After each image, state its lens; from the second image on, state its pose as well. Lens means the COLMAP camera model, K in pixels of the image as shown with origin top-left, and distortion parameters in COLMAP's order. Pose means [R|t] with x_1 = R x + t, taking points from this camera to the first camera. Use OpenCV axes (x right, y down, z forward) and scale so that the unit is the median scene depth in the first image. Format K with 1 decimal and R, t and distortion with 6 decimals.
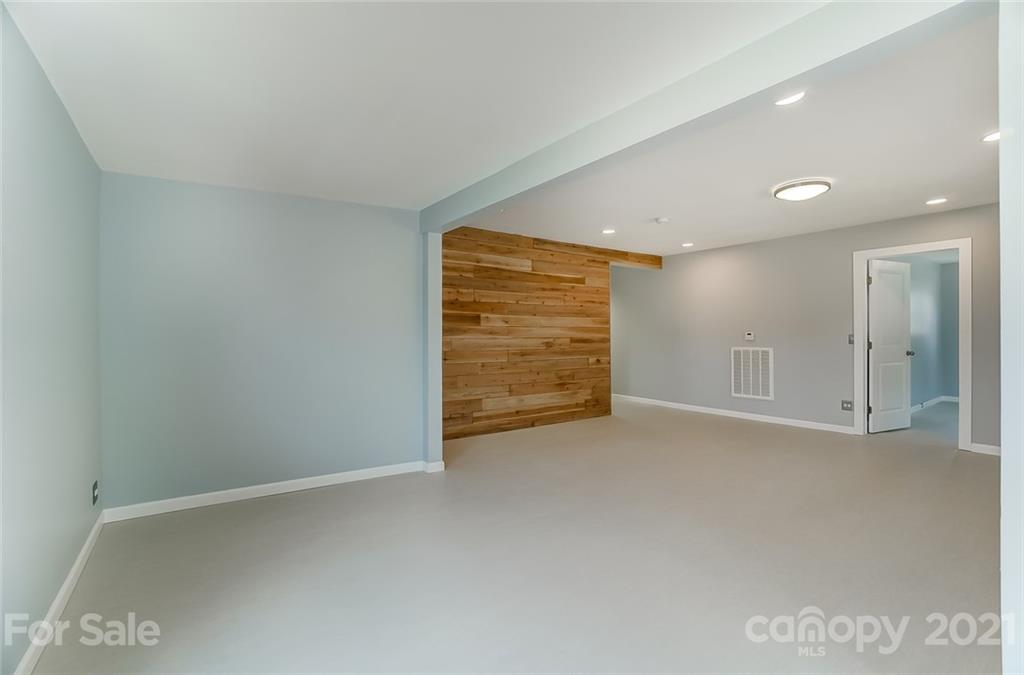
lens RADIAL K [[460.8, 0, 508.7], [0, 460.8, 332.9], [0, 0, 1]] dist [-0.021812, 0.001797]
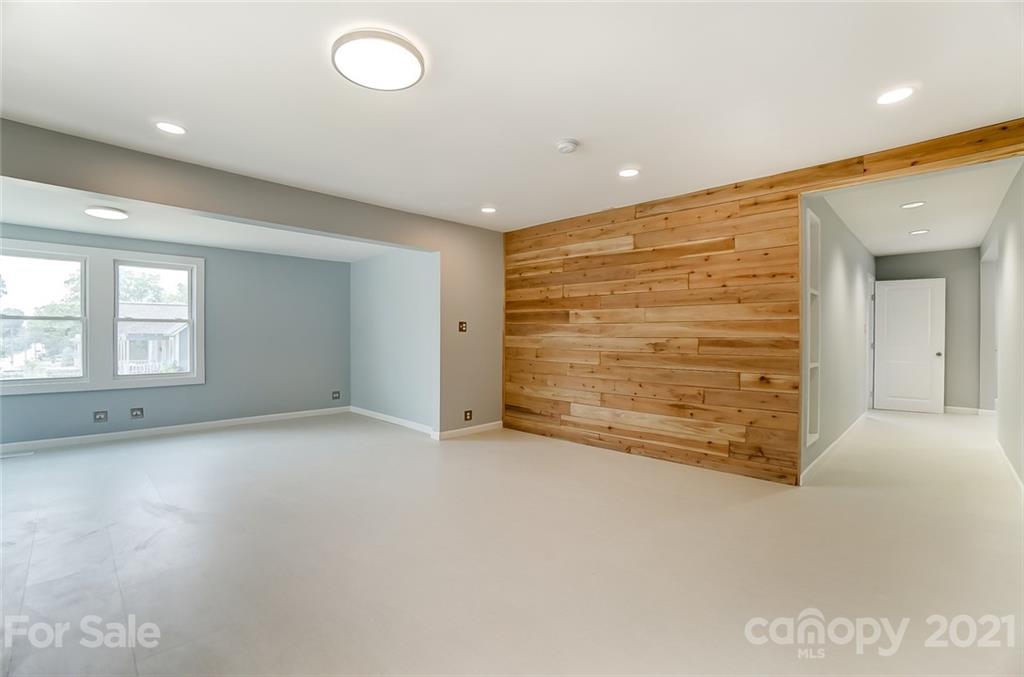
lens RADIAL K [[460.8, 0, 509.7], [0, 460.8, 340.7], [0, 0, 1]] dist [-0.021812, 0.001797]
pose [[0.173620, 0.014095, -0.984712, 0.768693], [-0.002891, 0.999901, 0.013803, 0.006720], [0.984808, 0.000450, 0.173643, 0.669532]]
